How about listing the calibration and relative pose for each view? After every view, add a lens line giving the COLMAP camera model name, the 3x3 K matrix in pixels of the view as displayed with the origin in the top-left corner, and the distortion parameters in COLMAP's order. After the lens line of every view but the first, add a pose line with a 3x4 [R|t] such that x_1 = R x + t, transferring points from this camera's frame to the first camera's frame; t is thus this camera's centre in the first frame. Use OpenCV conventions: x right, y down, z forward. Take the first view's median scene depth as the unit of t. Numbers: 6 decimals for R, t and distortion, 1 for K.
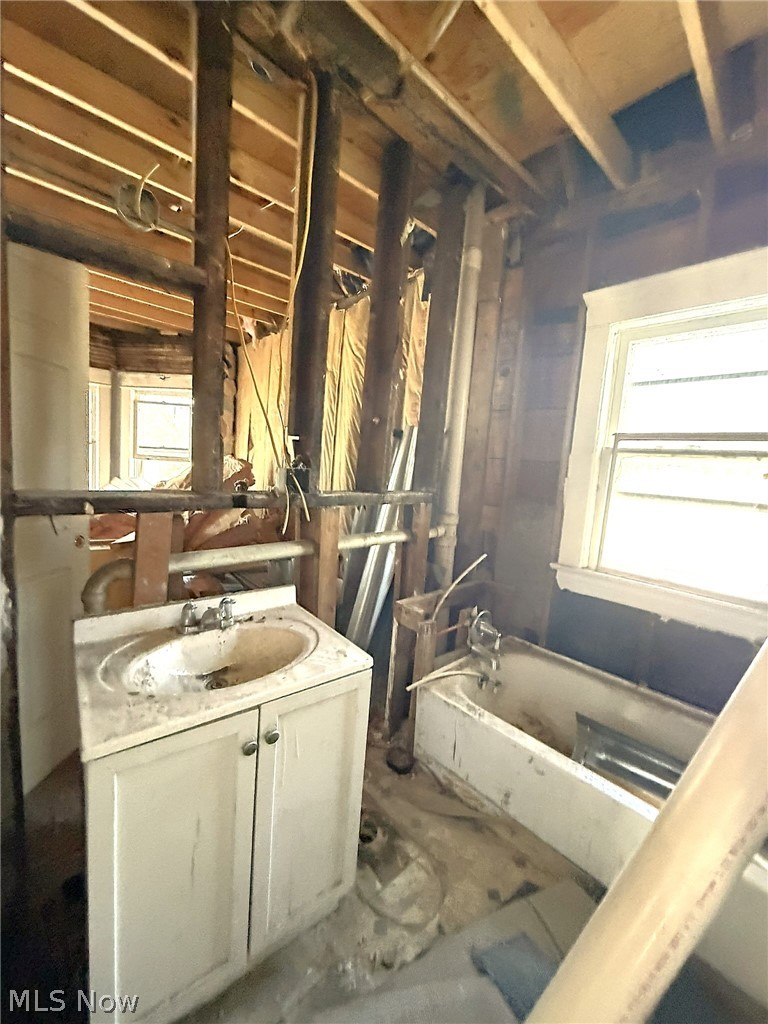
lens RADIAL K [[408.6, 0, 381.8], [0, 408.6, 510.4], [0, 0, 1]] dist [0.000469, 0.000148]
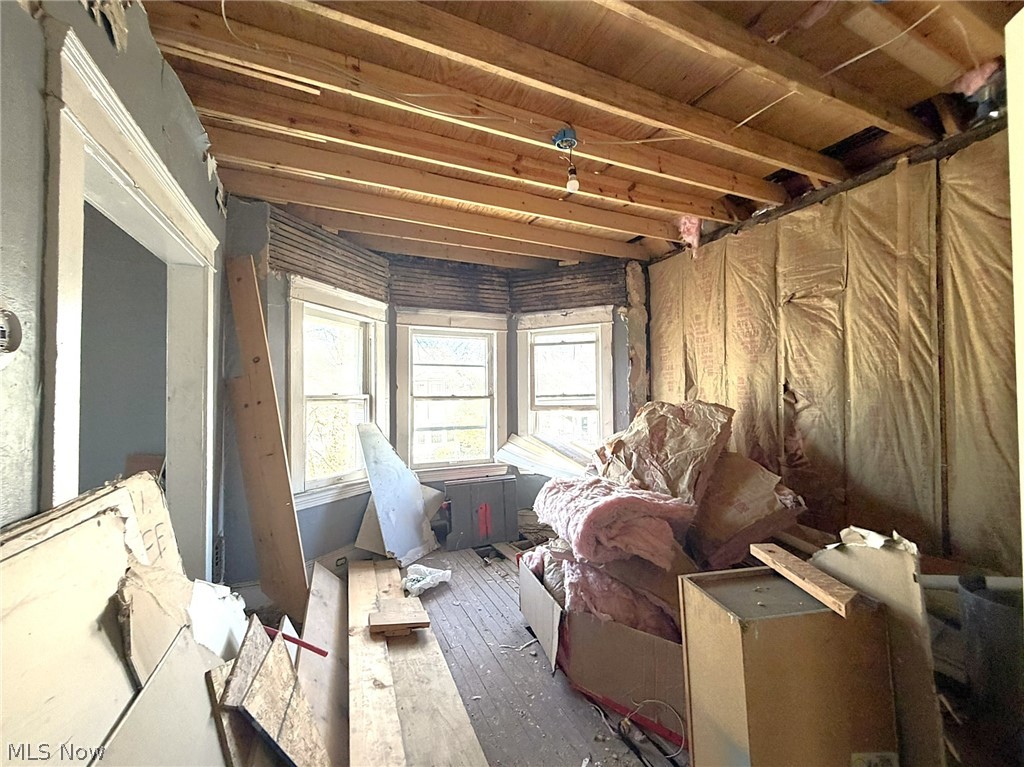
lens RADIAL K [[408.6, 0, 512.2], [0, 408.6, 385.0], [0, 0, 1]] dist [0.000469, 0.000148]
pose [[0.954842, -0.089344, -0.283362, -0.413760], [0.050495, 0.988641, -0.141563, -0.063814], [0.292791, 0.120862, 0.948507, 0.180618]]
